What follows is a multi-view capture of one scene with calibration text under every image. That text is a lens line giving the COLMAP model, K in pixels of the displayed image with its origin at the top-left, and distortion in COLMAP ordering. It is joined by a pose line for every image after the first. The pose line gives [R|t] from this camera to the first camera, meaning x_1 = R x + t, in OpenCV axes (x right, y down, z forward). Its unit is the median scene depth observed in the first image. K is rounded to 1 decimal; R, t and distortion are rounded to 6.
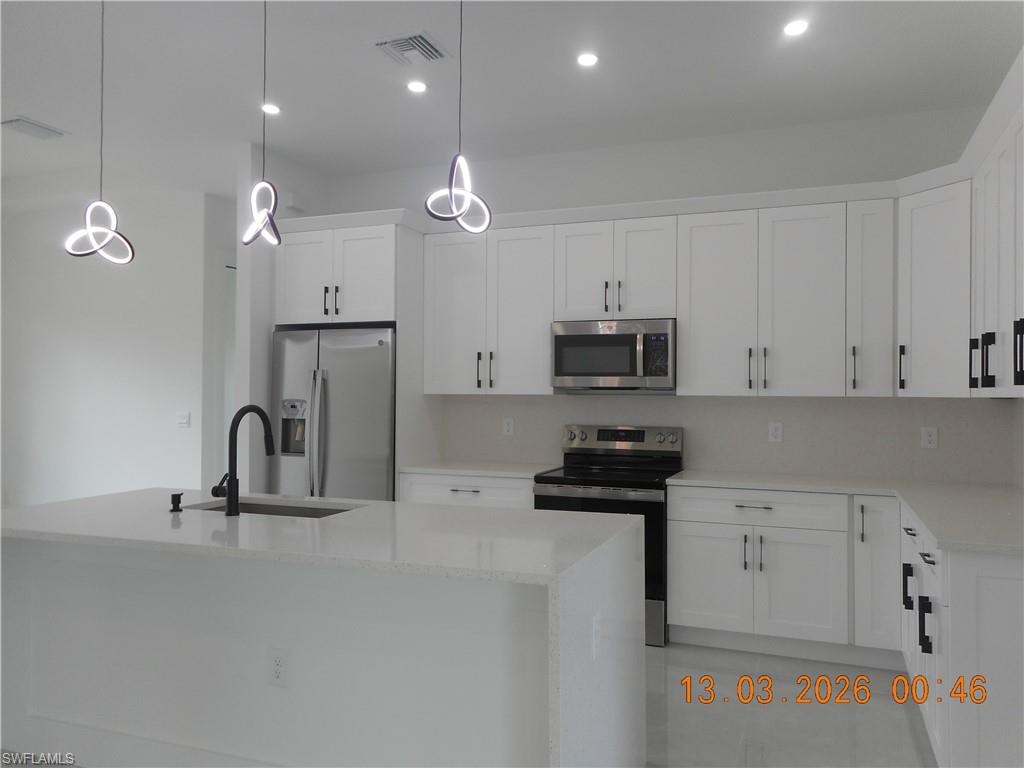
lens RADIAL K [[781.5, 0, 498.2], [0, 781.5, 381.4], [0, 0, 1]] dist [0.030836, -0.011760]
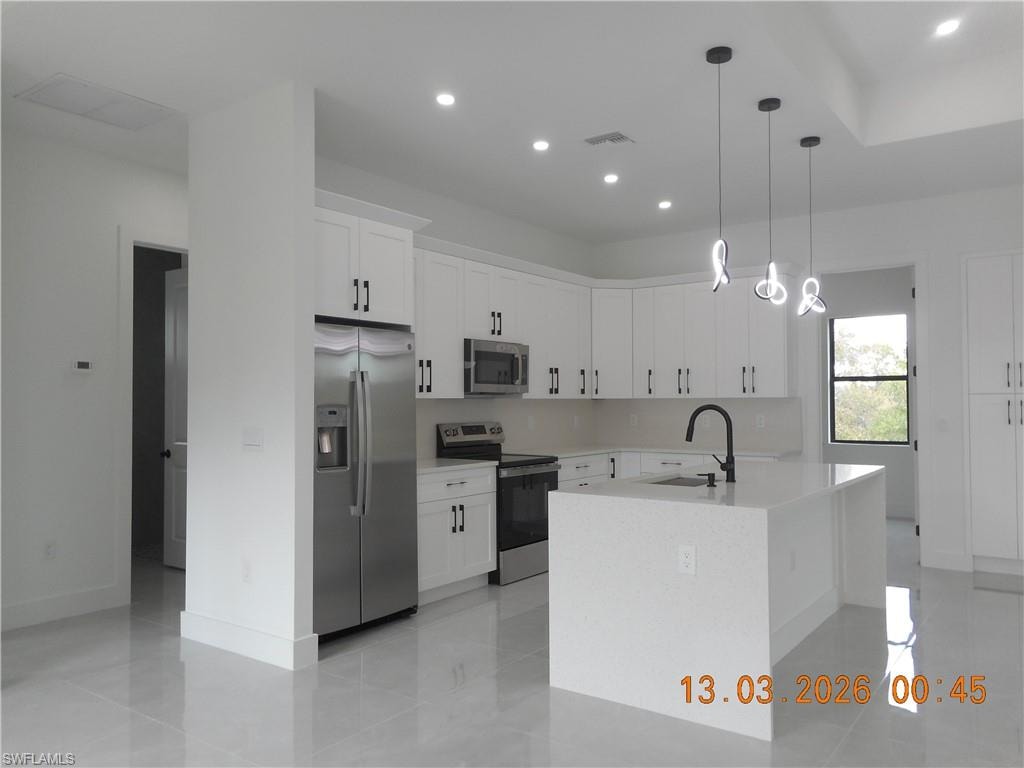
lens RADIAL K [[781.5, 0, 498.2], [0, 781.5, 381.4], [0, 0, 1]] dist [0.030836, -0.011760]
pose [[0.261361, 0.018109, 0.965071, -1.184289], [-0.011742, 0.999810, -0.015581, 0.009764], [-0.965170, -0.007259, 0.261524, 0.688133]]
